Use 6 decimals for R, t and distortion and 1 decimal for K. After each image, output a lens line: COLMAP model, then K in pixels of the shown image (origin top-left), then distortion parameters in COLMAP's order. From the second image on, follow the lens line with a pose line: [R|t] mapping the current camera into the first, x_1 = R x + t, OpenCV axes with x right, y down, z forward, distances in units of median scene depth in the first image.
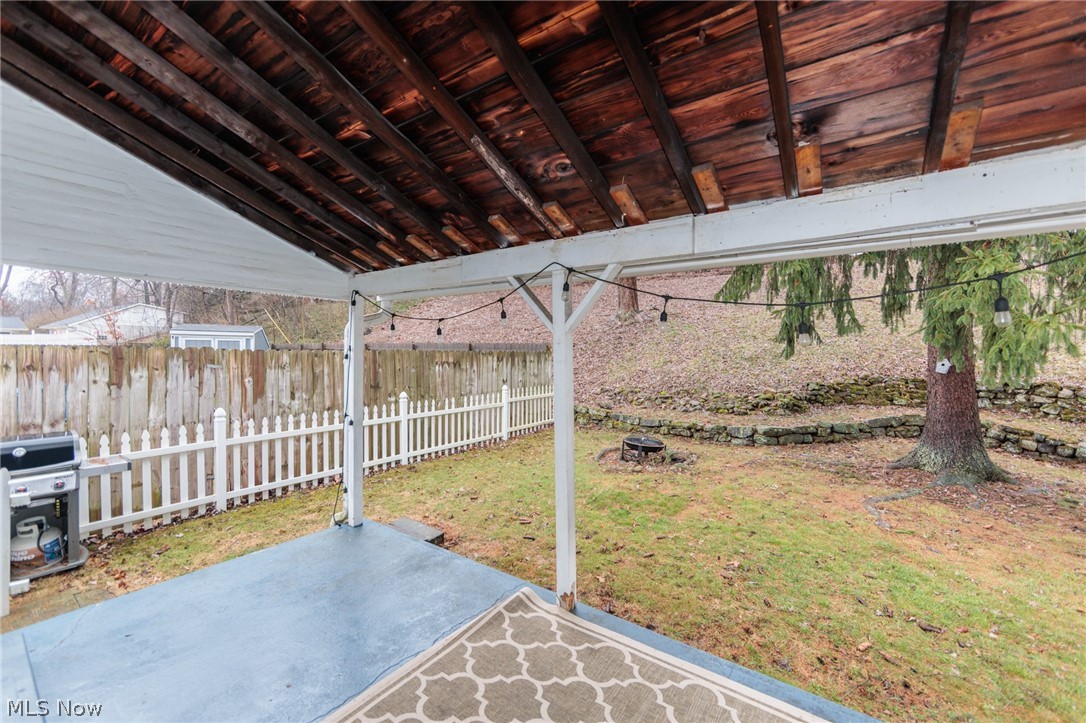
lens RADIAL K [[434.7, 0, 545.6], [0, 434.7, 354.9], [0, 0, 1]] dist [-0.001105, -0.000162]
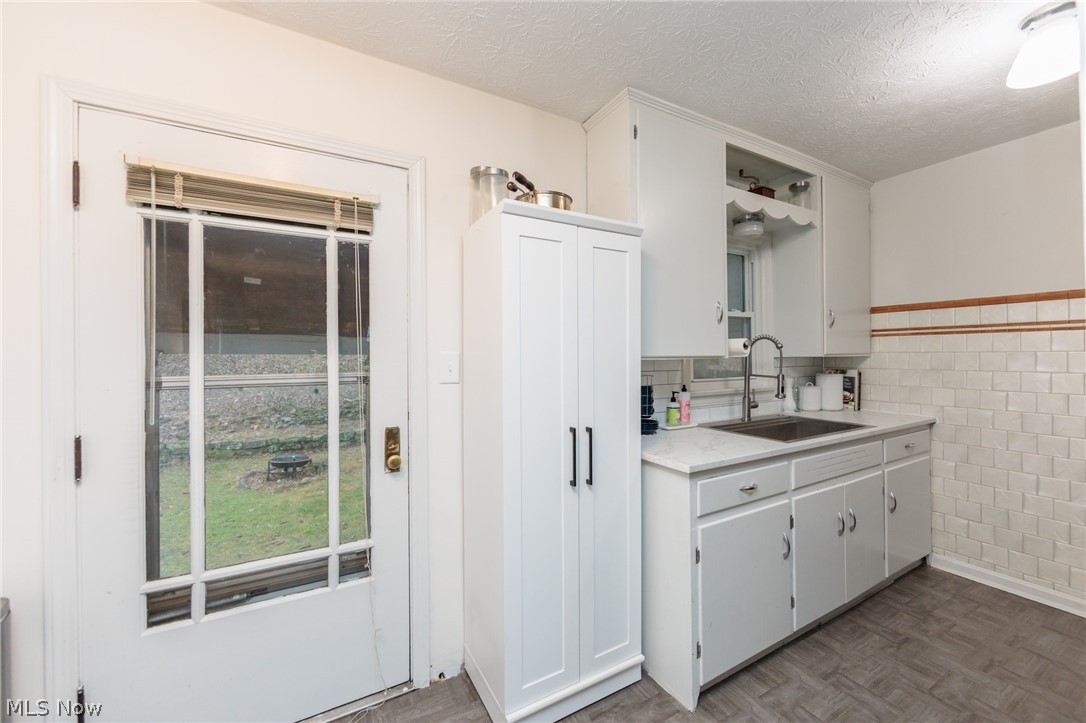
lens RADIAL K [[423.1, 0, 546.3], [0, 423.1, 356.5], [0, 0, 1]] dist [-0.002831, -0.000140]
pose [[0.418803, -0.013567, 0.907976, -0.425304], [0.011672, 0.999886, 0.009557, -0.061795], [-0.908002, 0.006595, 0.418914, -0.062119]]
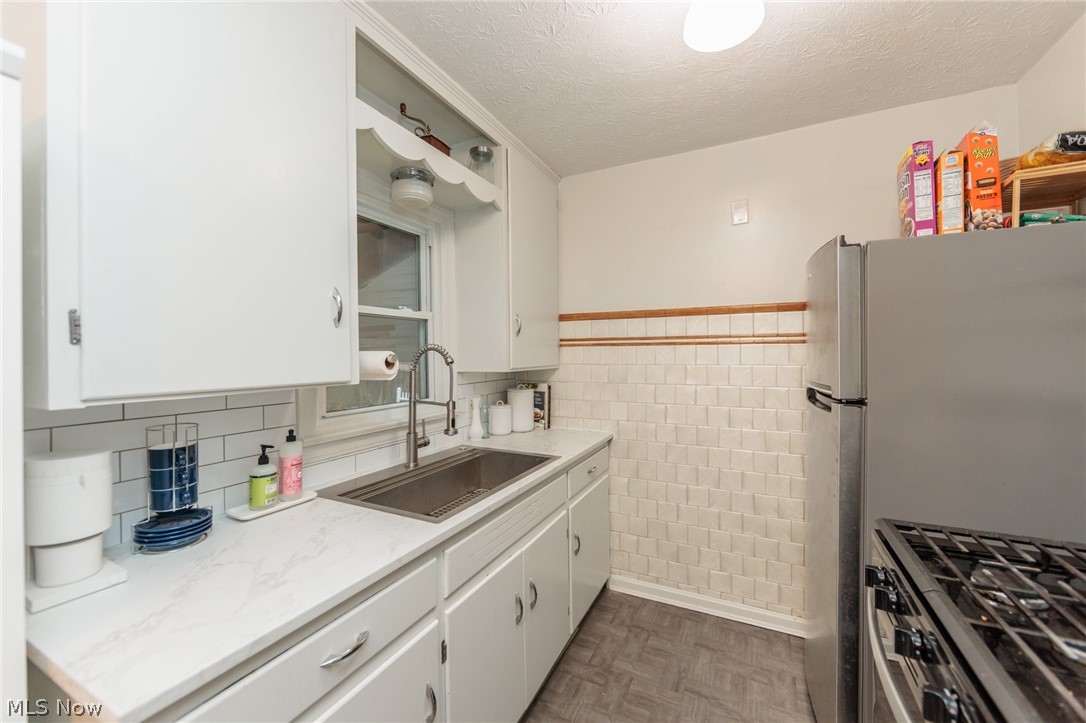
lens RADIAL K [[423.1, 0, 546.3], [0, 423.1, 356.5], [0, 0, 1]] dist [-0.002831, -0.000140]
pose [[-0.165223, -0.012156, 0.986181, -0.310667], [0.007515, 0.999879, 0.013584, -0.068559], [-0.986228, 0.009656, -0.165112, -0.096631]]
